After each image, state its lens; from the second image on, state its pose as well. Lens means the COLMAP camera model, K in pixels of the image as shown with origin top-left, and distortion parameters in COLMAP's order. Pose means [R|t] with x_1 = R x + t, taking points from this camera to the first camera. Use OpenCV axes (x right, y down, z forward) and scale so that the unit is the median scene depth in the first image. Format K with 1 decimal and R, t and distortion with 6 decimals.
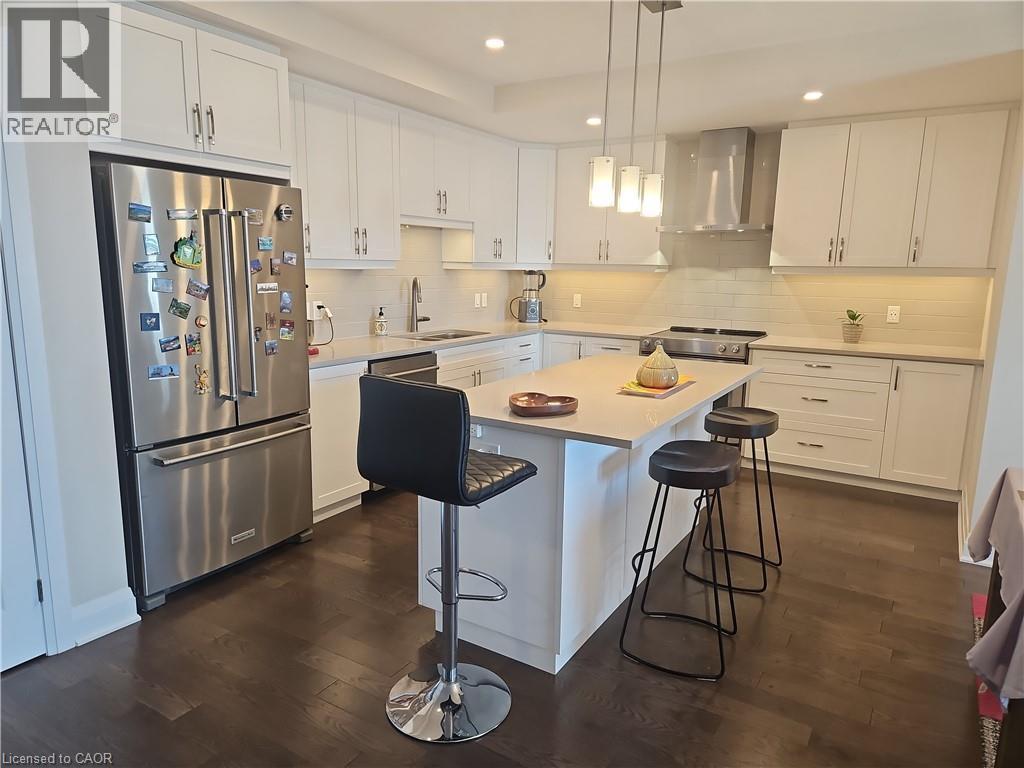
lens RADIAL K [[679.9, 0, 514.0], [0, 679.9, 381.7], [0, 0, 1]] dist [0.069794, -0.051480]
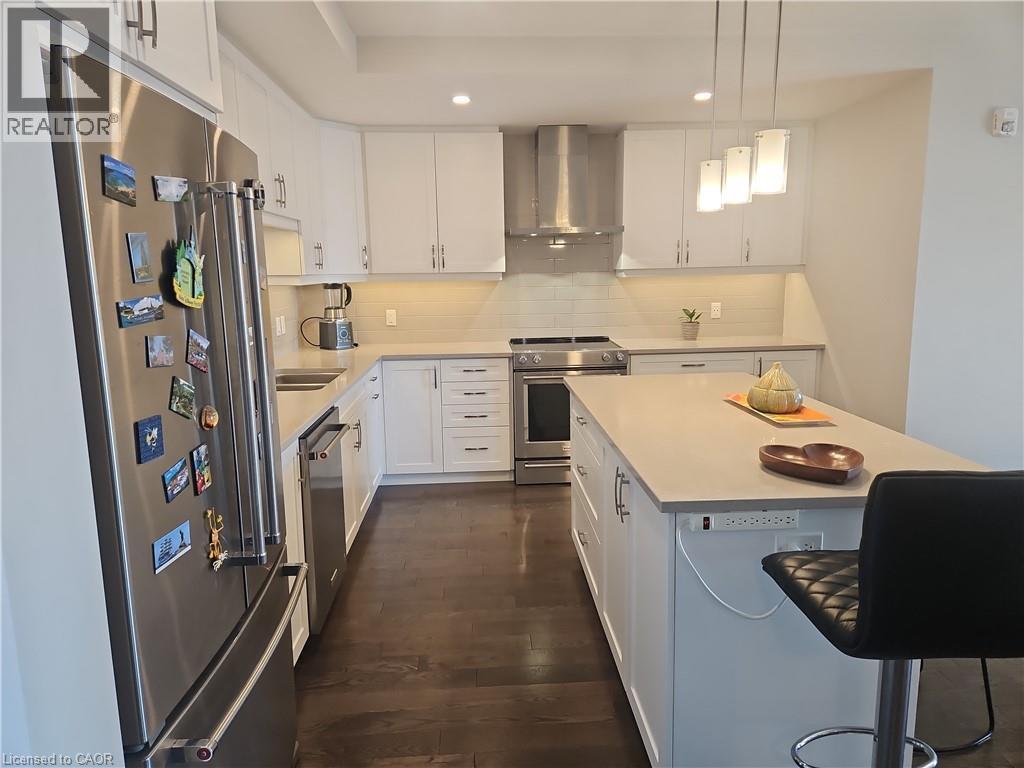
lens RADIAL K [[726.7, 0, 513.8], [0, 726.7, 390.1], [0, 0, 1]] dist [0.066501, -0.008855]
pose [[0.827269, -0.120249, 0.548787, -0.306123], [0.126814, 0.991583, 0.026108, -0.039087], [-0.547307, 0.047995, 0.835555, 0.198451]]
